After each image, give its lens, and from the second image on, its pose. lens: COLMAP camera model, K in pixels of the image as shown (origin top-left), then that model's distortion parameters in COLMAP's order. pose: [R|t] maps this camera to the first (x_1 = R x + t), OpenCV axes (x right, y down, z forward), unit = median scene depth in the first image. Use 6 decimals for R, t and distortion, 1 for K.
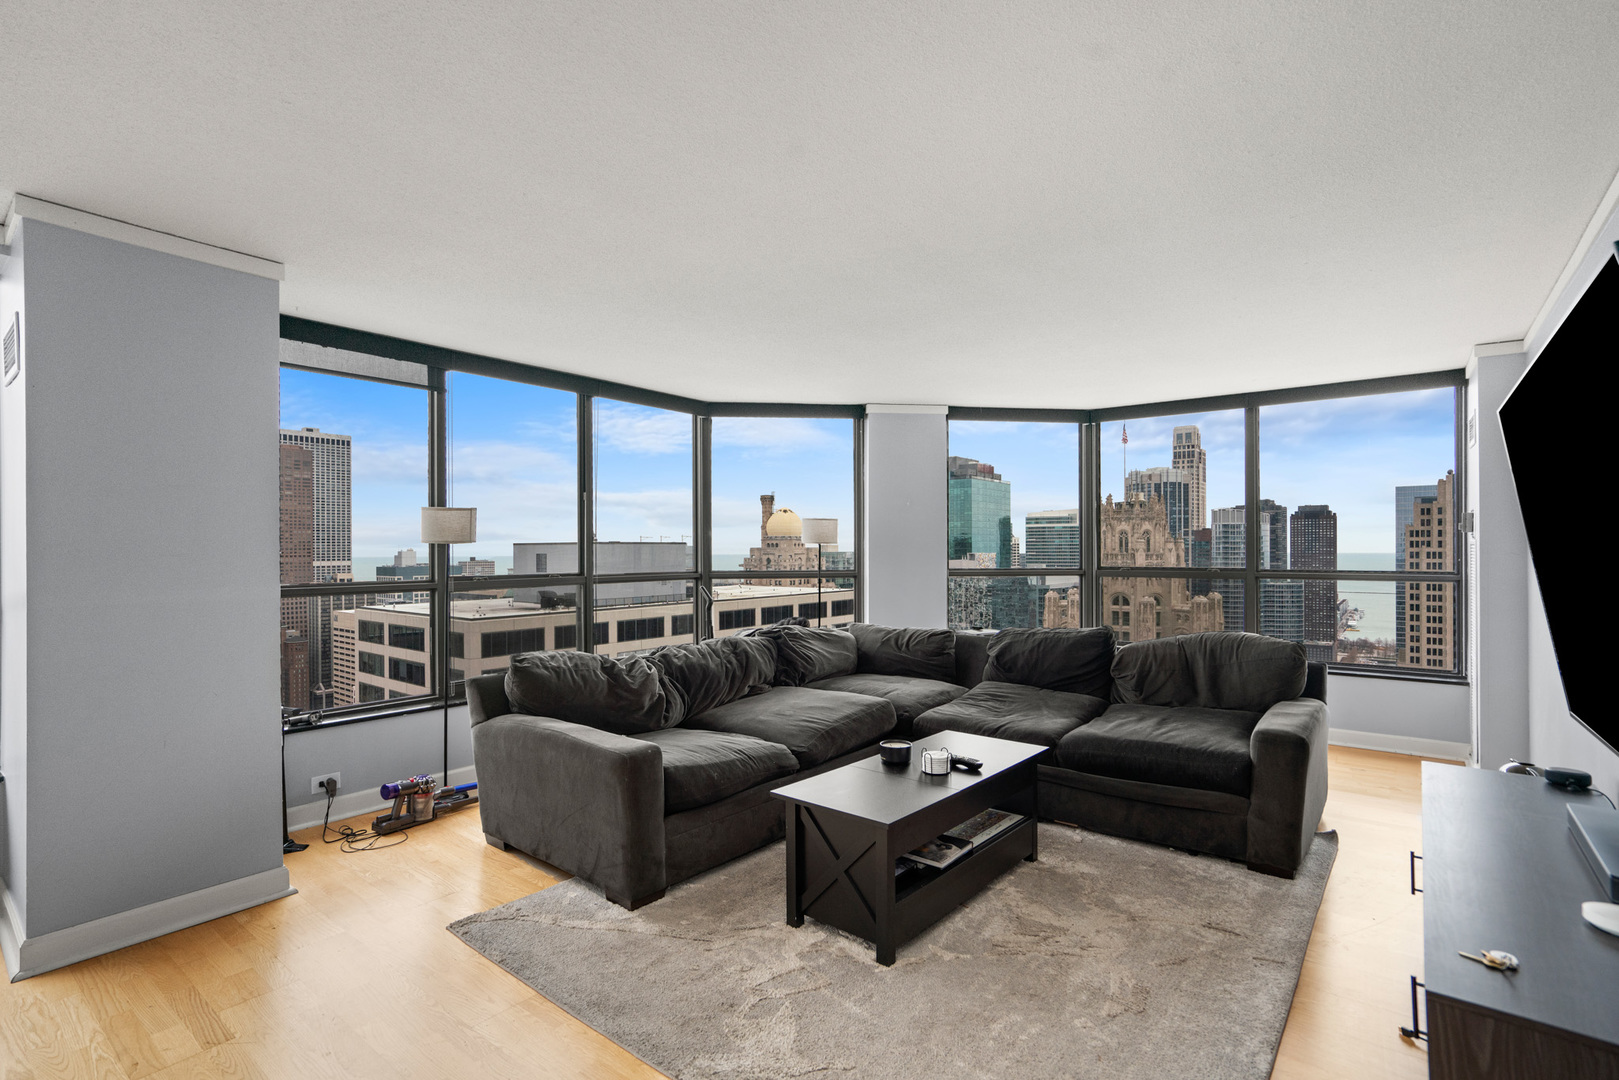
lens RADIAL K [[769.9, 0, 796.8], [0, 769.9, 554.2], [0, 0, 1]] dist [-0.013510, 0.000210]
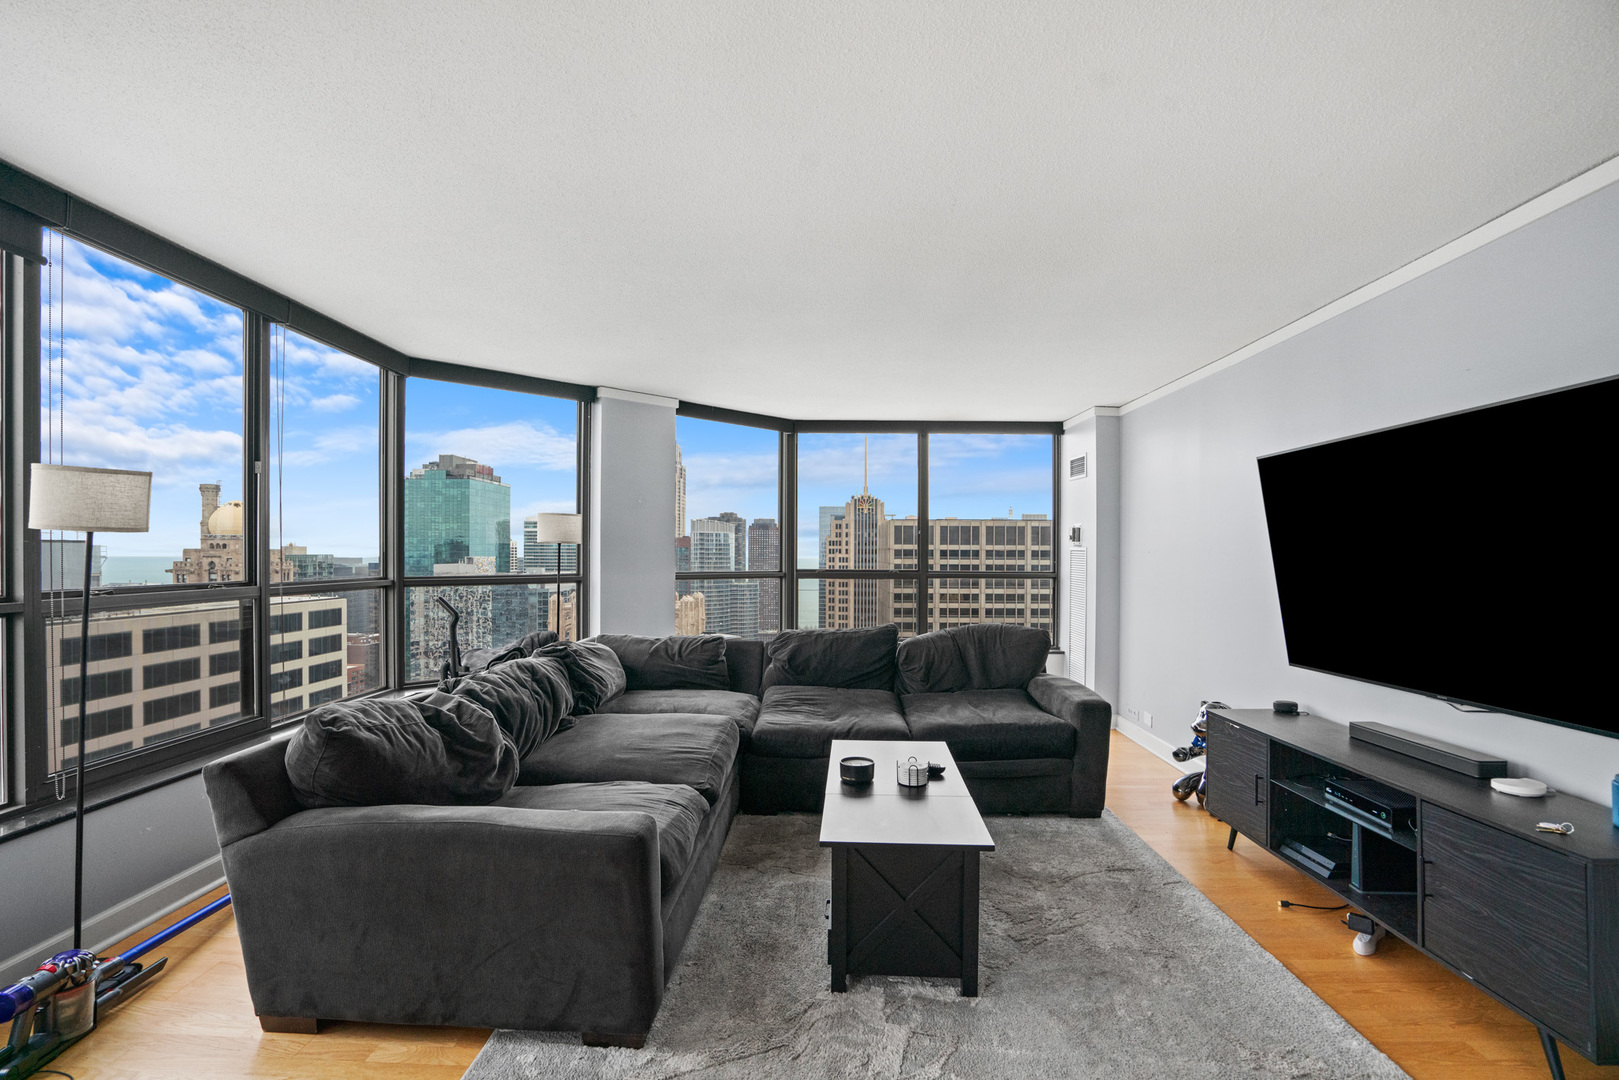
lens RADIAL K [[759.0, 0, 808.6], [0, 759.0, 554.4], [0, 0, 1]] dist [-0.046044, 0.001289]
pose [[0.795407, 0.005742, 0.606048, -0.281182], [-0.002544, 0.999978, -0.006136, 0.003498], [-0.606070, 0.003338, 0.795404, 0.190875]]
